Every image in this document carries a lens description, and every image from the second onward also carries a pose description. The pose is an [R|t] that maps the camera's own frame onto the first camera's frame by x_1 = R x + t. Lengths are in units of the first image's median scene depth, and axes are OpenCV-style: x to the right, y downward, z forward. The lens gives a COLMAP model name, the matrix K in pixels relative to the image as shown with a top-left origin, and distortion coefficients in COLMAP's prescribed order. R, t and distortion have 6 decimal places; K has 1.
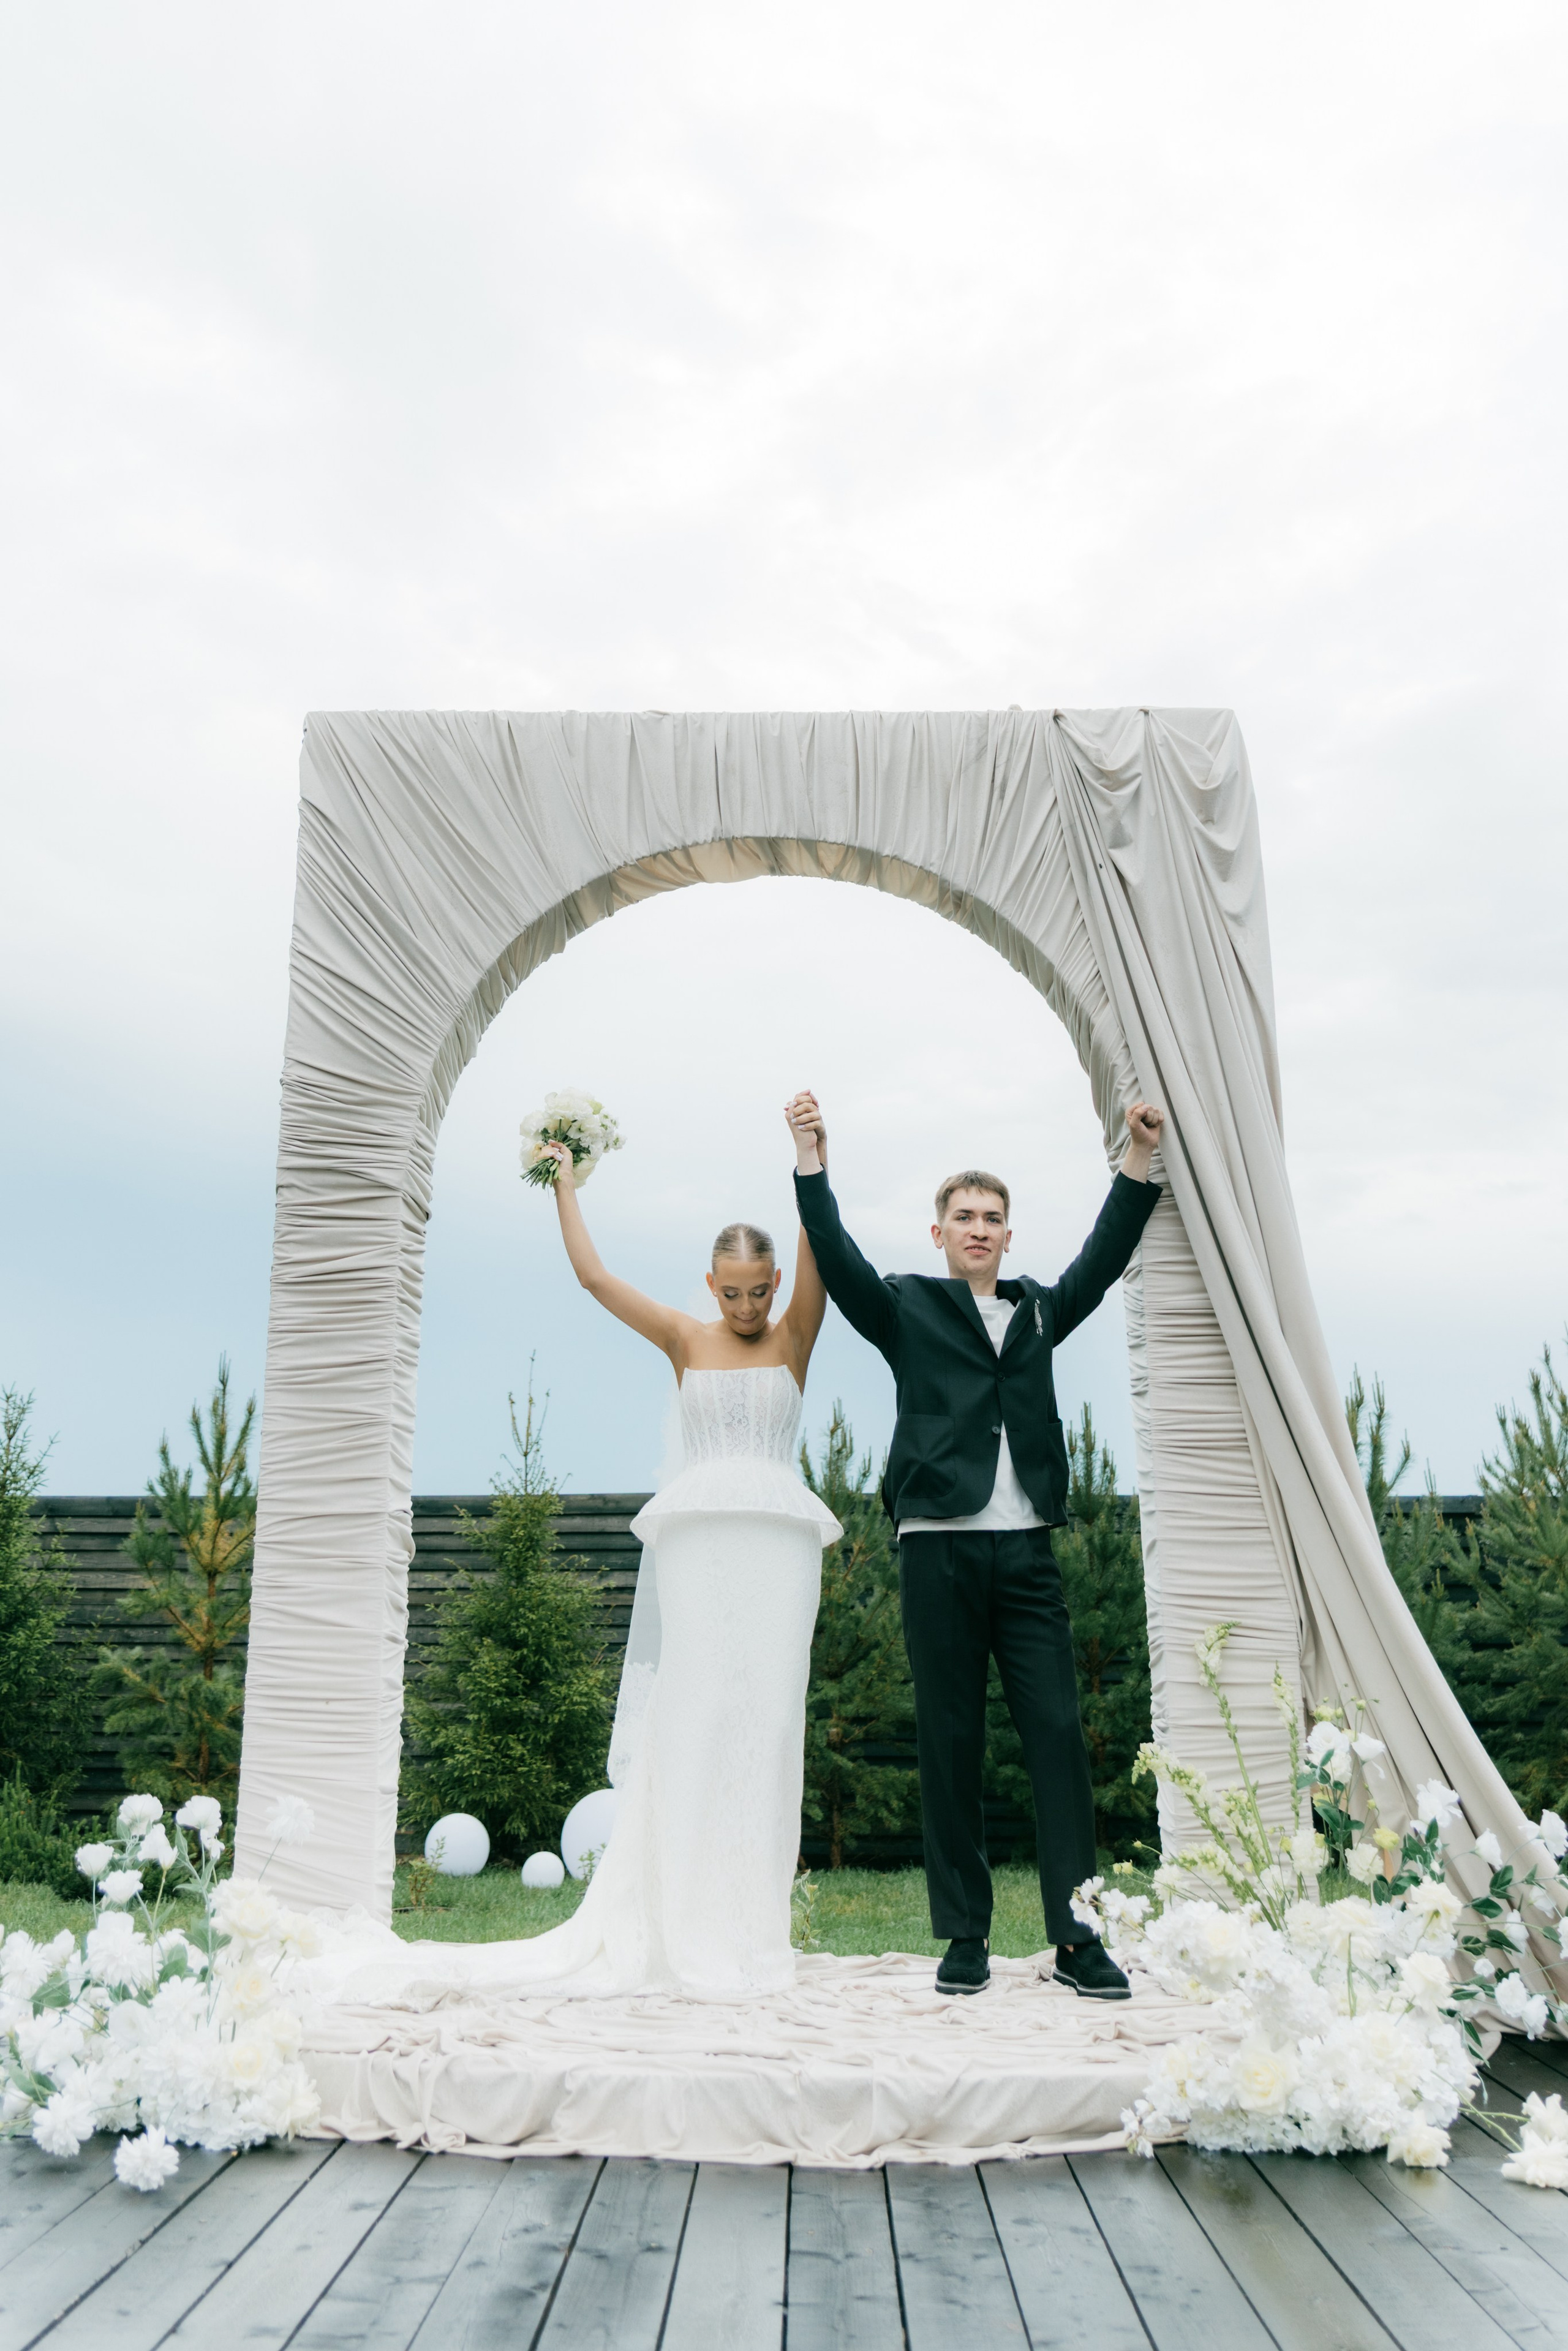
lens RADIAL K [[2268.8, 0, 785.5], [0, 2268.8, 856.7], [0, 0, 1]] dist [0.004911, -0.026501]
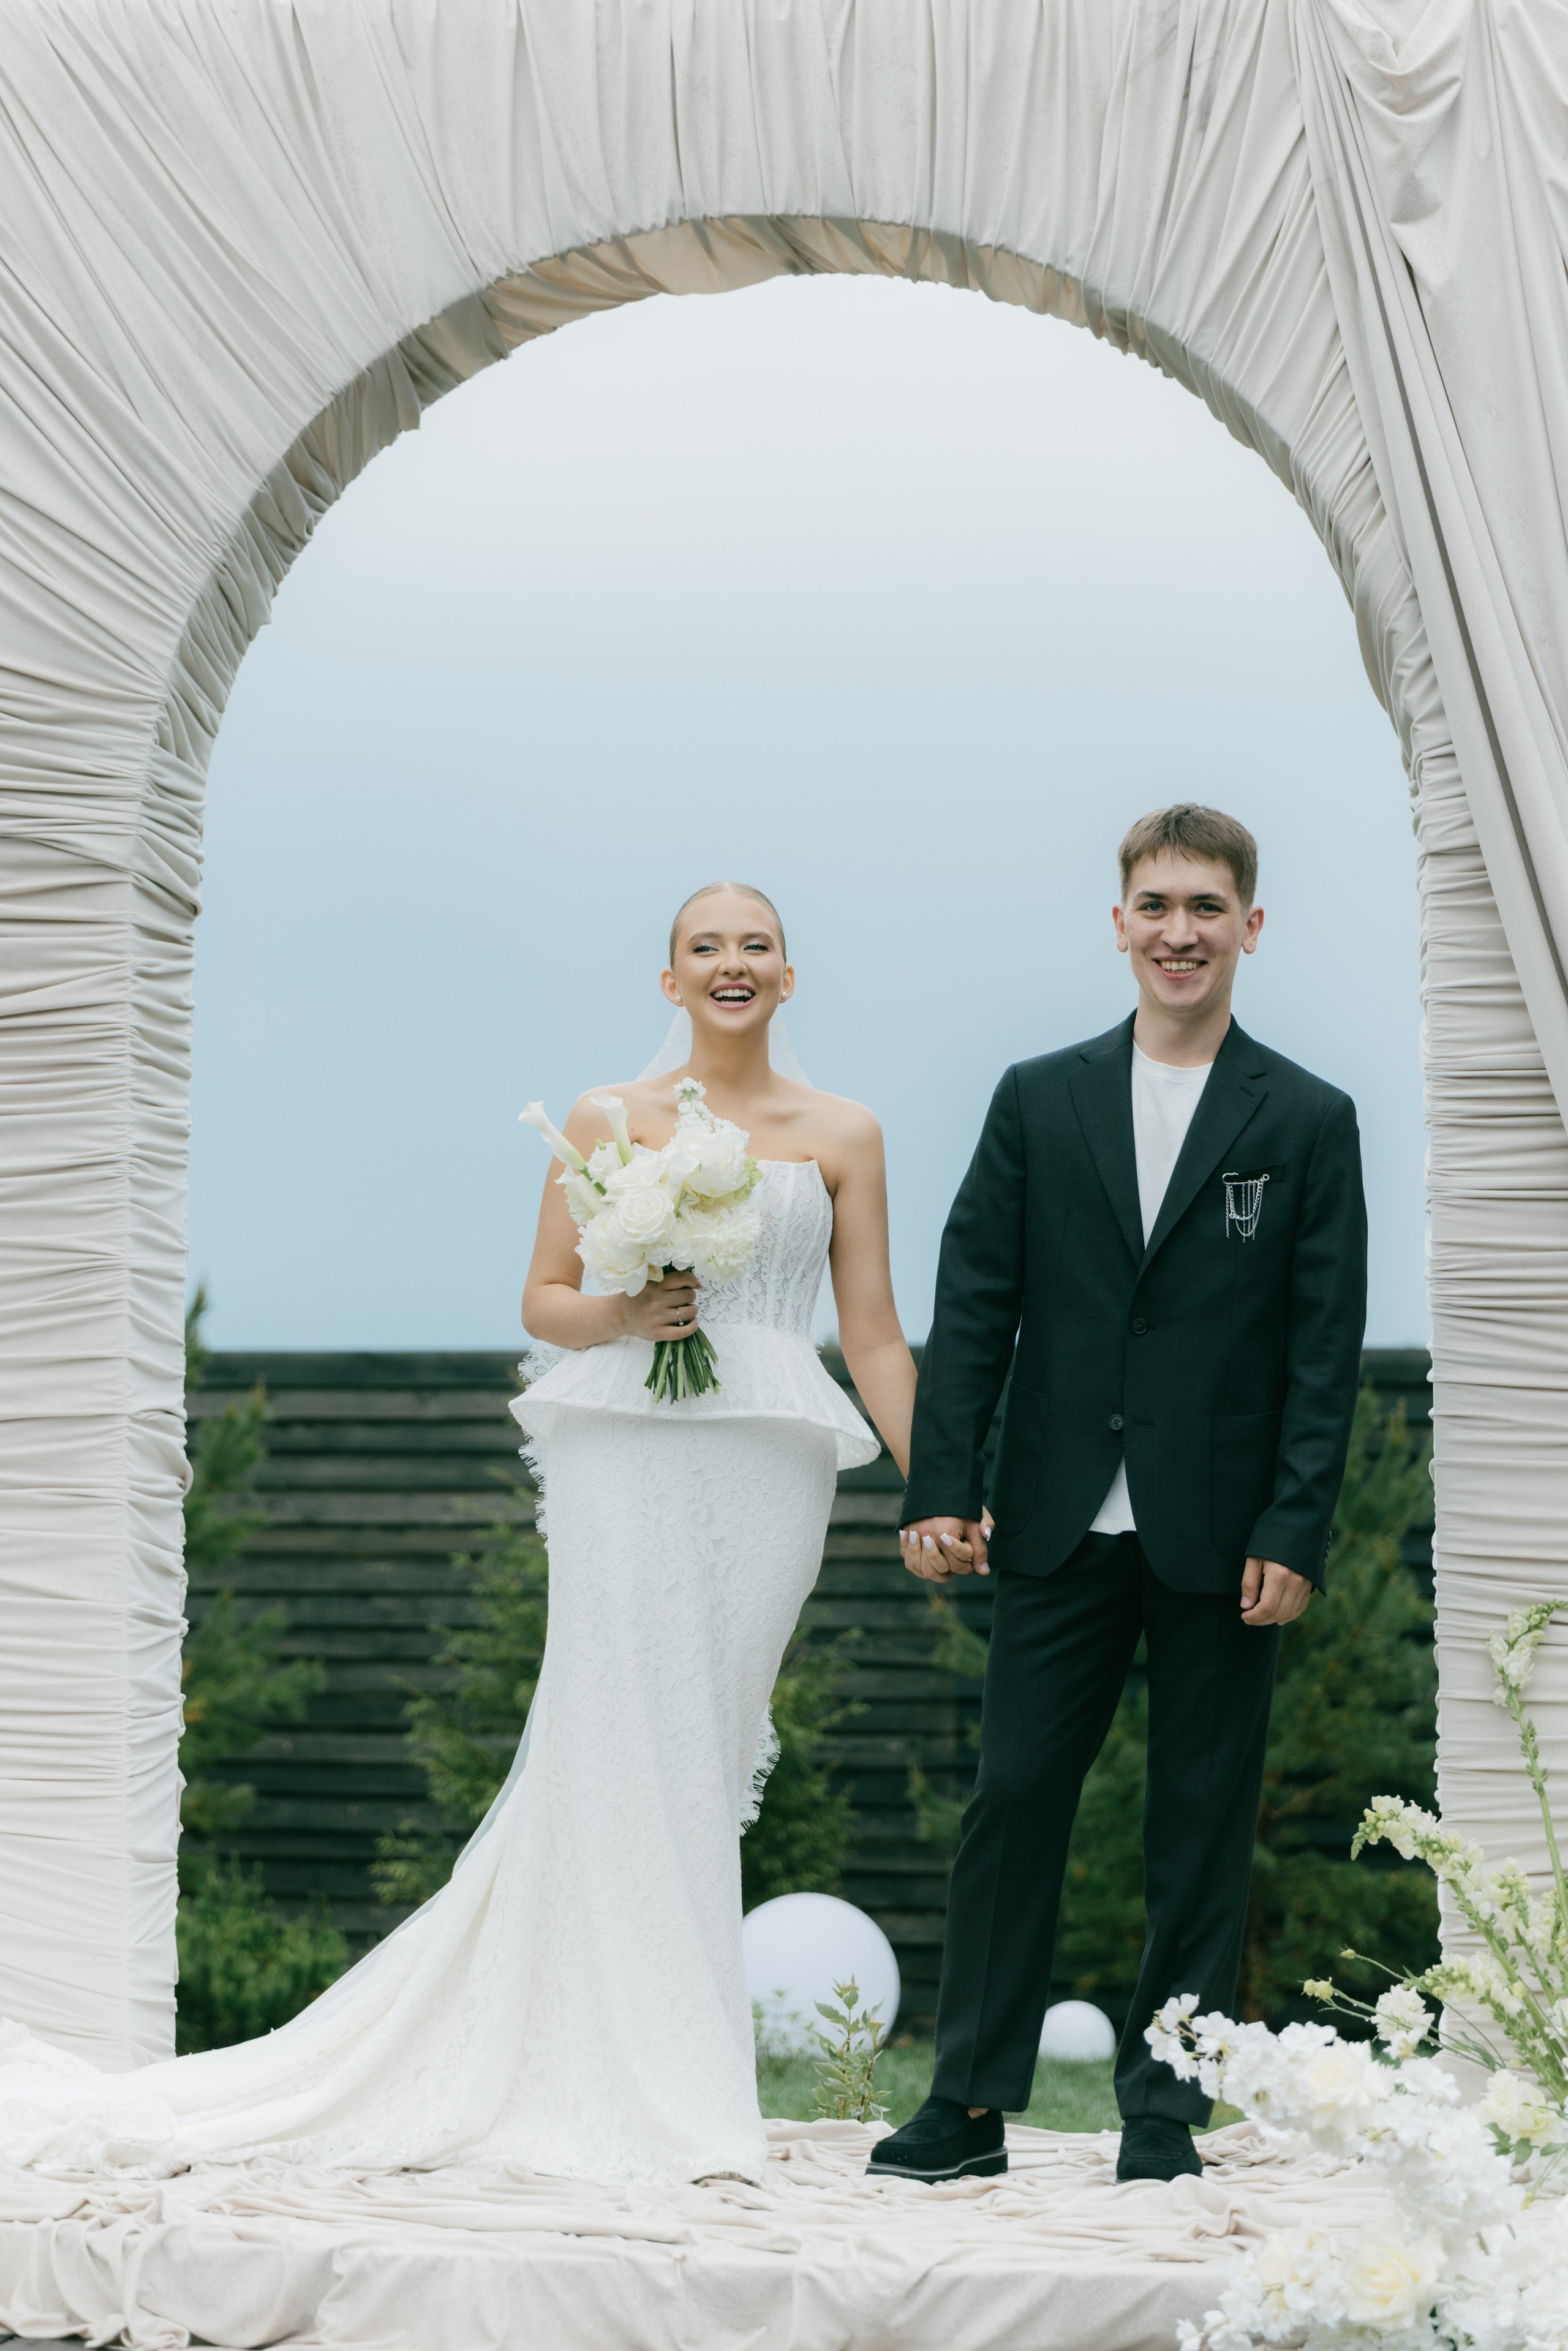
lens RADIAL K [[5054.3, 0, 722.5], [0, 5054.3, 1090.9], [0, 0, 1]] dist [0.048015, -0.475229]
pose [[0.991839, -0.005498, -0.127380, 0.136688], [0.034078, 0.974154, 0.223302, -0.076623], [0.122860, -0.225820, 0.966391, -0.219699]]
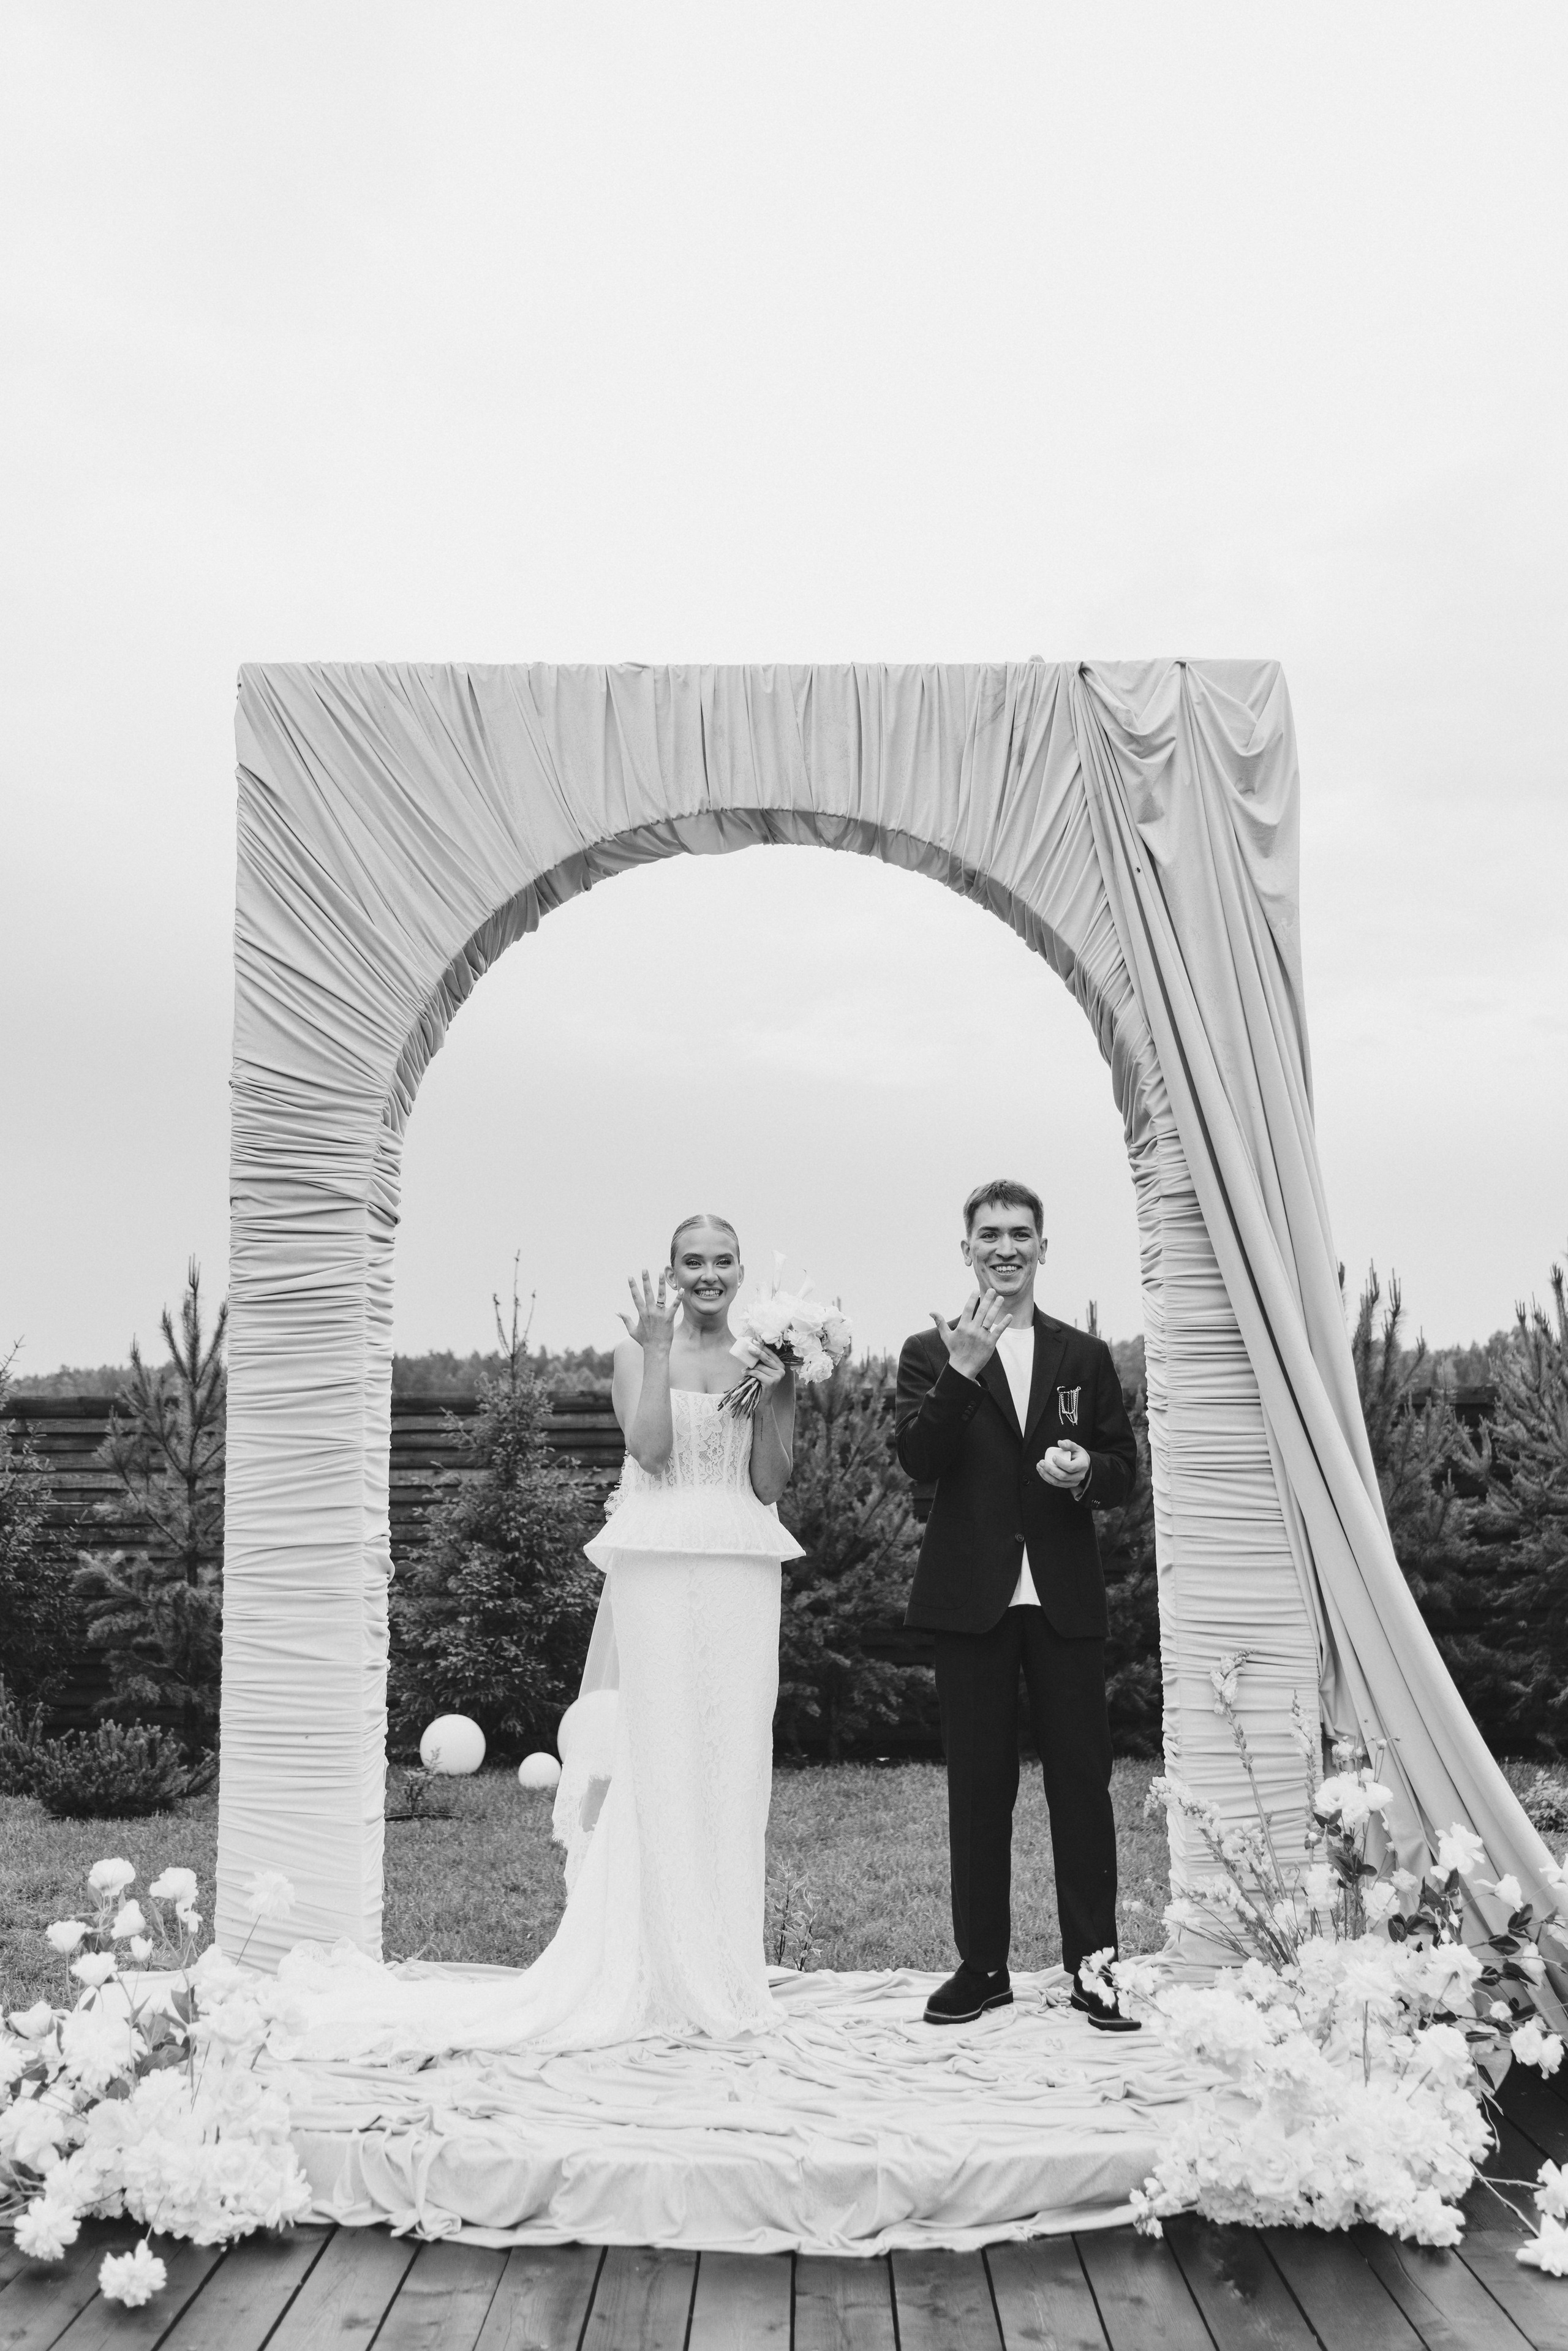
lens RADIAL K [[2388.3, 0, 817.1], [0, 2388.3, 1120.1], [0, 0, 1]] dist [0.039463, -0.072707]
pose [[0.999861, -0.005279, 0.015832, -0.001020], [0.002301, 0.983197, 0.182535, -0.061589], [-0.016530, -0.182474, 0.983072, 0.043493]]
